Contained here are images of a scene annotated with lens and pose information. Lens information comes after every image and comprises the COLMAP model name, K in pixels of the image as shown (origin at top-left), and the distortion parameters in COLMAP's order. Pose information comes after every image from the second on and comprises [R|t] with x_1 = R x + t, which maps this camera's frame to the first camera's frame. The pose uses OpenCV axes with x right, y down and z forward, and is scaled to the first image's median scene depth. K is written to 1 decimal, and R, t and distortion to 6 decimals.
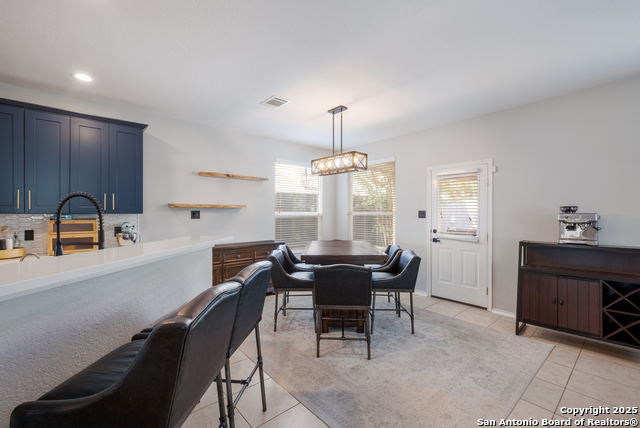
lens RADIAL K [[272.1, 0, 320.4], [0, 272.1, 212.0], [0, 0, 1]] dist [-0.000054, -0.001142]
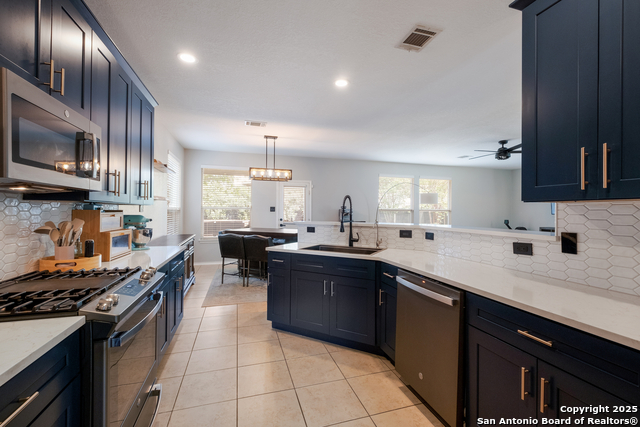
lens RADIAL K [[272.1, 0, 320.4], [0, 272.1, 211.5], [0, 0, 1]] dist [-0.000054, -0.001142]
pose [[0.406465, 0.000537, 0.913666, -0.967268], [-0.010177, 0.999940, 0.003940, 0.013564], [-0.913609, -0.010900, 0.406447, 0.127182]]
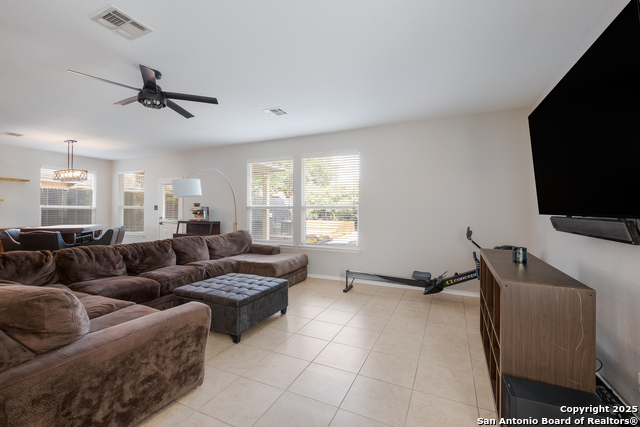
lens RADIAL K [[272.1, 0, 320.4], [0, 272.1, 211.5], [0, 0, 1]] dist [-0.000054, -0.001142]
pose [[0.912870, 0.005776, 0.408210, 0.627648], [-0.009922, 0.999918, 0.008041, 0.008793], [-0.408130, -0.011390, 0.912853, -0.888439]]
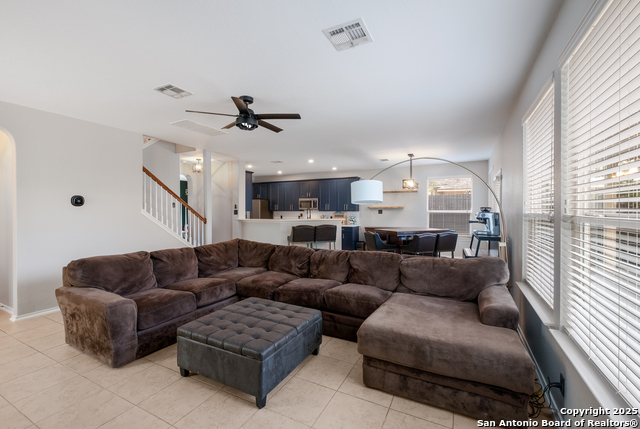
lens RADIAL K [[273.8, 0, 323.5], [0, 273.8, 206.6], [0, 0, 1]] dist [0.000918, -0.000184]
pose [[0.373669, -0.009839, -0.927510, 1.301057], [0.003582, 0.999952, -0.009165, -0.010472], [0.927555, 0.000103, 0.373687, -0.209084]]
